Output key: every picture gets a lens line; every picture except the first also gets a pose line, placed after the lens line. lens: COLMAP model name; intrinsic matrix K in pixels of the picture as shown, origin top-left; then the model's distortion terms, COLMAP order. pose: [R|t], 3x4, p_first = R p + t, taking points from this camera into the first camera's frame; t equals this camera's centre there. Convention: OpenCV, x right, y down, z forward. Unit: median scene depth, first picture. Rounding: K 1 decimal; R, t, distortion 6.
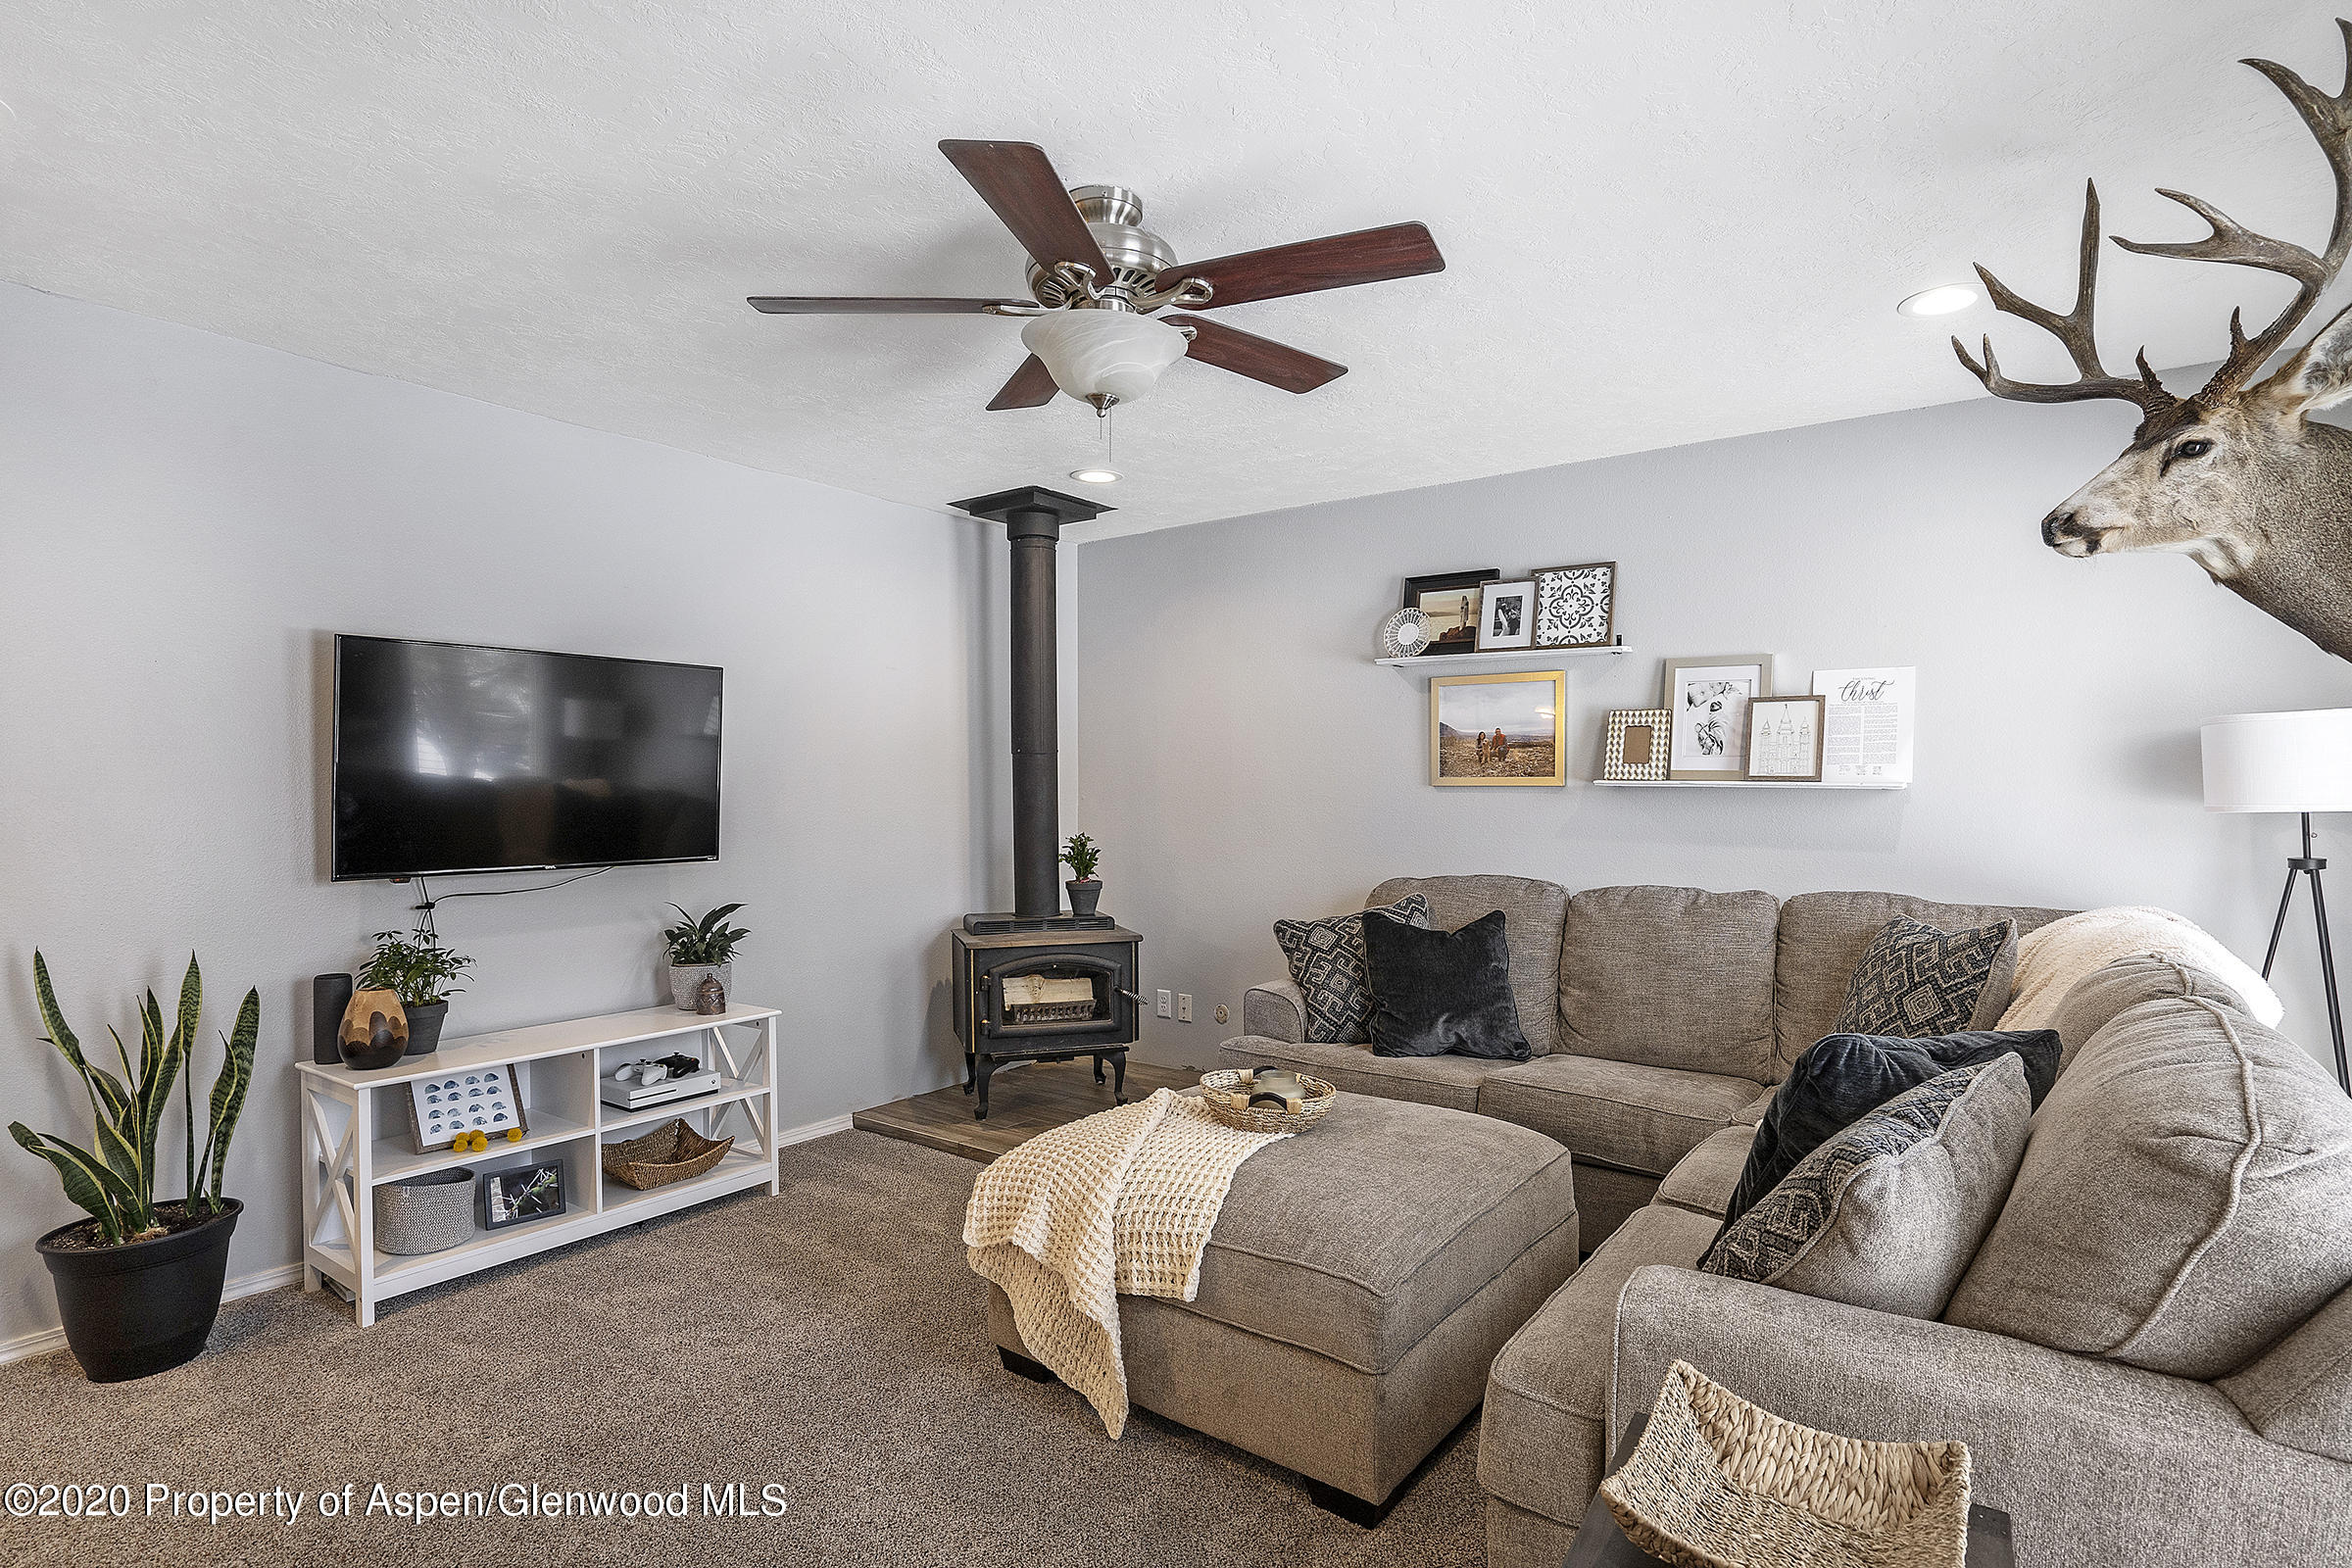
lens RADIAL K [[1170.3, 0, 1179.8], [0, 1170.3, 804.5], [0, 0, 1]] dist [-0.029567, 0.000845]
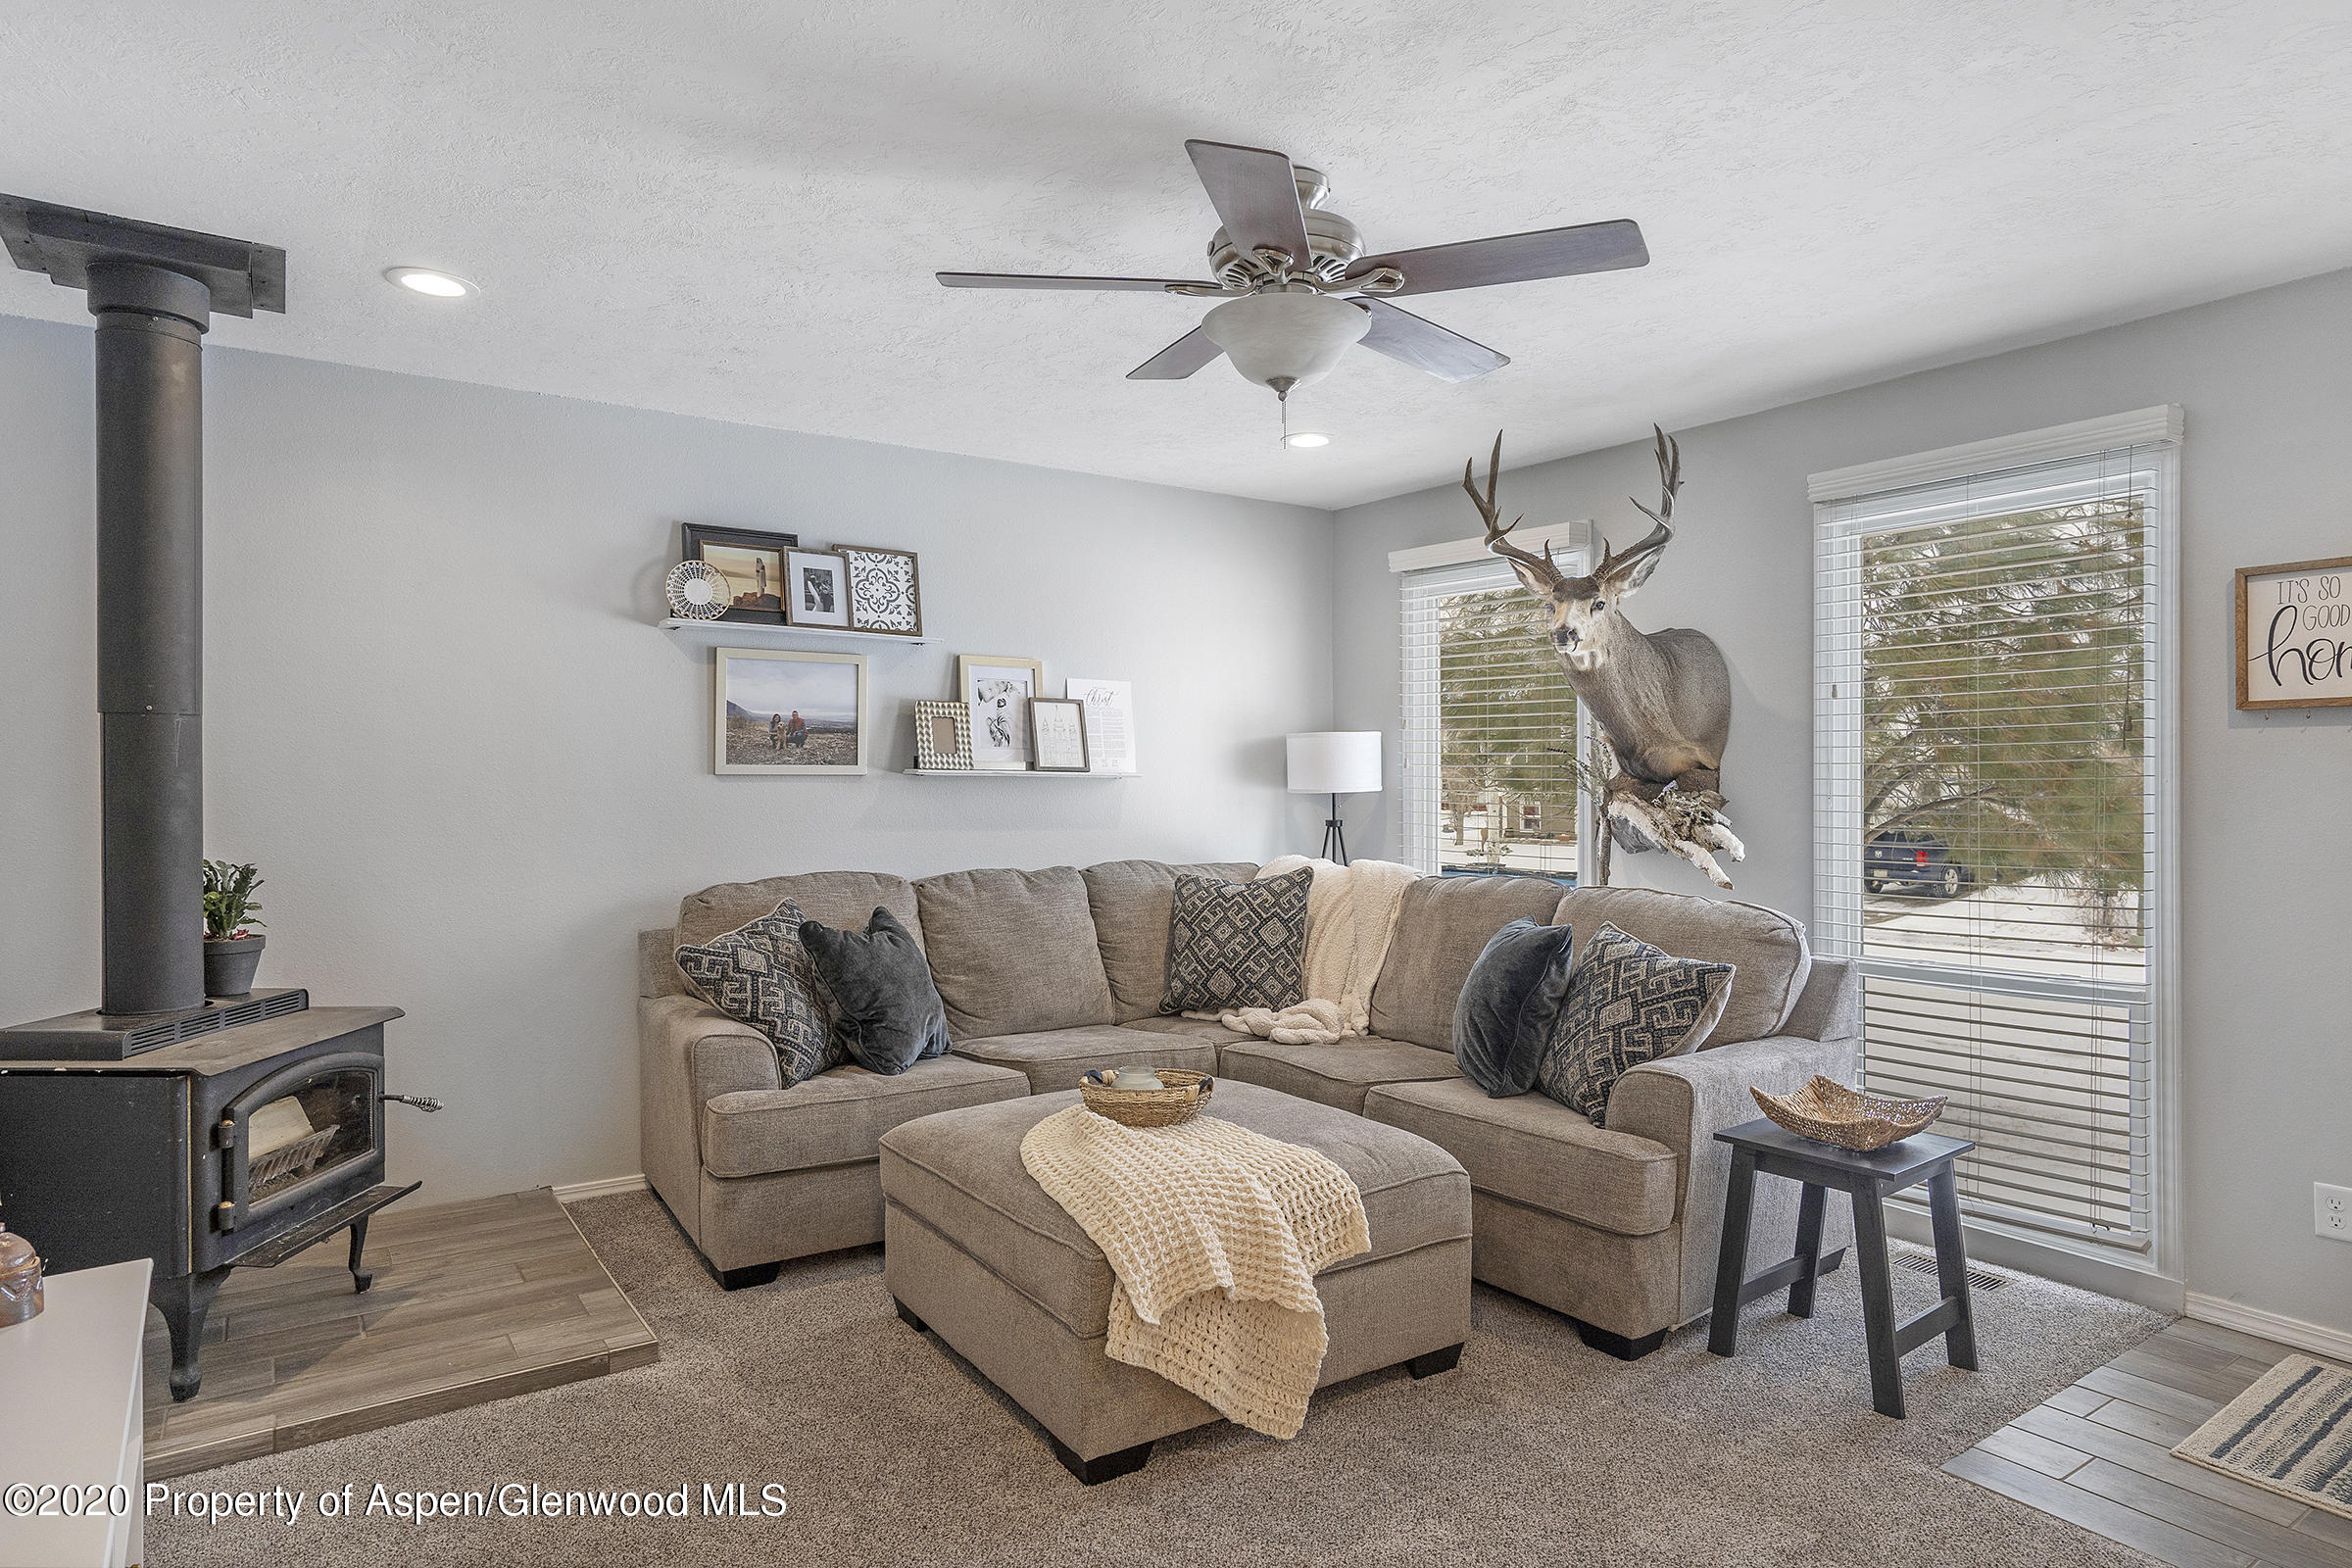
lens RADIAL K [[1405.0, 0, 1176.9], [0, 1405.0, 771.2], [0, 0, 1]] dist [-0.001944, 0.000877]
pose [[0.323894, 0.002770, 0.946089, -0.690668], [0.012510, 0.999896, -0.007210, -0.007566], [-0.946011, 0.014171, 0.323825, 0.386068]]
